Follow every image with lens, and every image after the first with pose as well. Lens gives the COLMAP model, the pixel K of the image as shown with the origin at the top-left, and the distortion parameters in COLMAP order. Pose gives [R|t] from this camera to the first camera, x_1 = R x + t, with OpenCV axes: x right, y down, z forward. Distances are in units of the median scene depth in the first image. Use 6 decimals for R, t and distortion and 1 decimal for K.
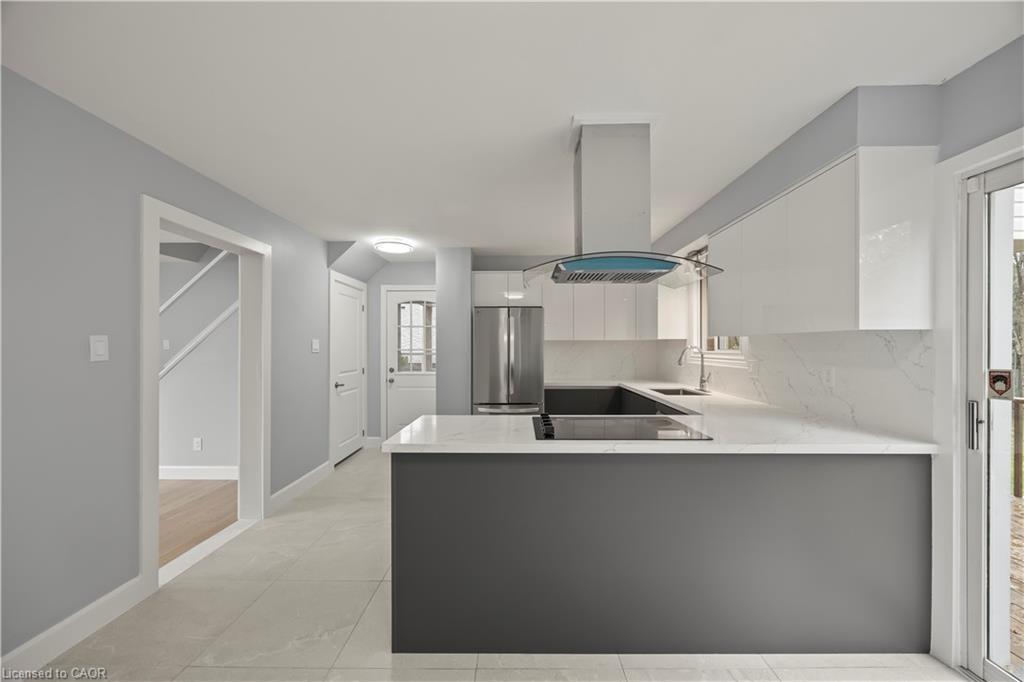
lens RADIAL K [[389.2, 0, 515.2], [0, 389.2, 348.2], [0, 0, 1]] dist [-0.000301, -0.000021]
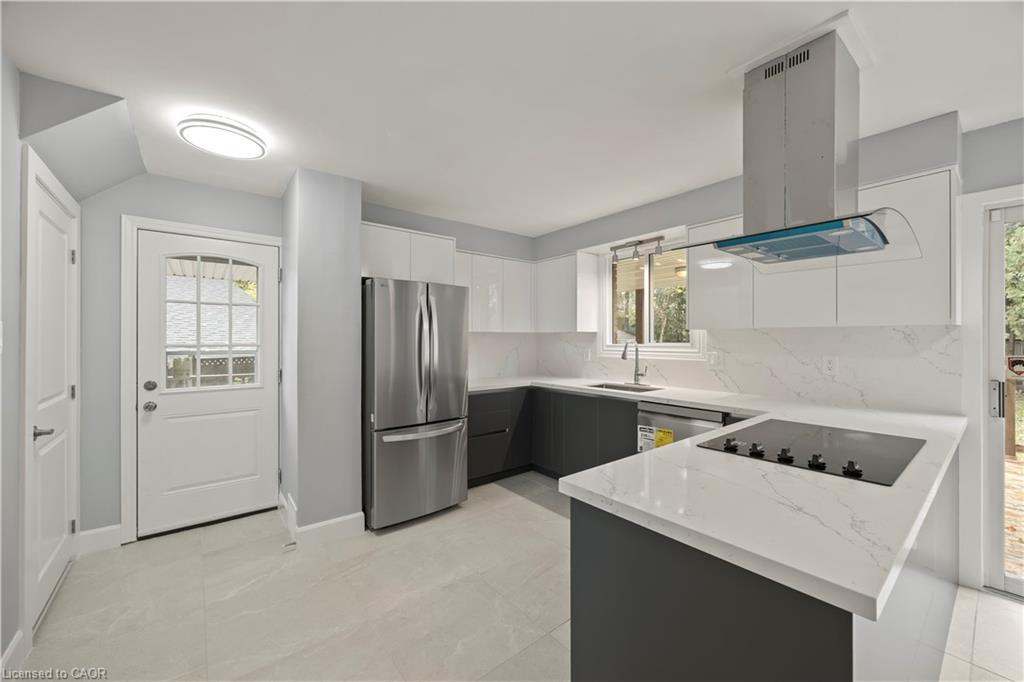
lens RADIAL K [[391.6, 0, 513.2], [0, 391.6, 340.0], [0, 0, 1]] dist [-0.001354, -0.000128]
pose [[0.773553, 0.000676, 0.633731, -0.391426], [0.003366, 0.999981, -0.005176, 0.000479], [-0.633723, 0.006137, 0.773536, 0.433700]]
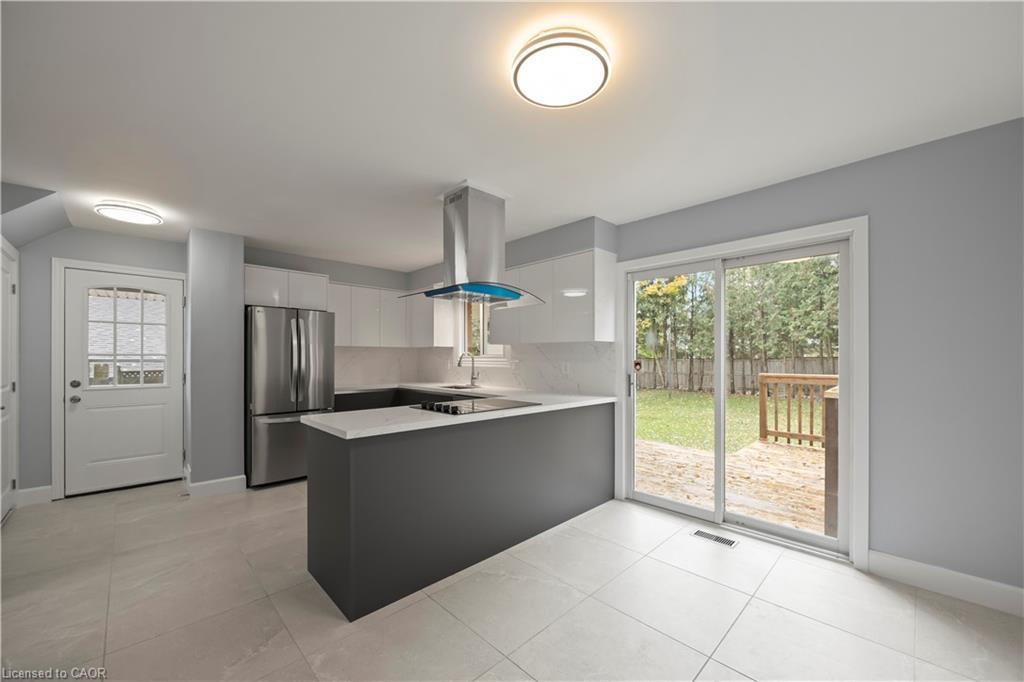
lens RADIAL K [[393.3, 0, 515.0], [0, 393.3, 358.9], [0, 0, 1]] dist [-0.000987, -0.000075]
pose [[0.709696, -0.000102, 0.704508, -0.363848], [0.002065, 0.999996, -0.001935, 0.020914], [-0.704505, 0.002828, 0.709693, -0.052939]]
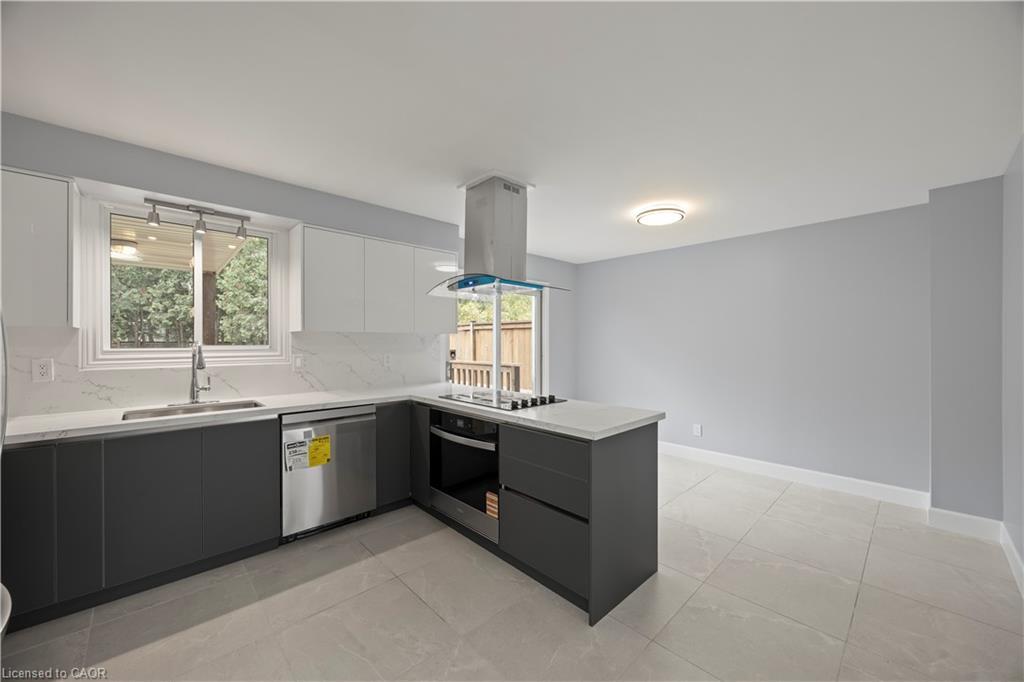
lens RADIAL K [[391.6, 0, 513.2], [0, 391.6, 340.0], [0, 0, 1]] dist [-0.001354, -0.000128]
pose [[-0.696437, 0.003486, 0.717610, -0.443873], [0.005049, 0.999987, 0.000043, -0.004415], [-0.717601, 0.003653, -0.696445, 1.084971]]
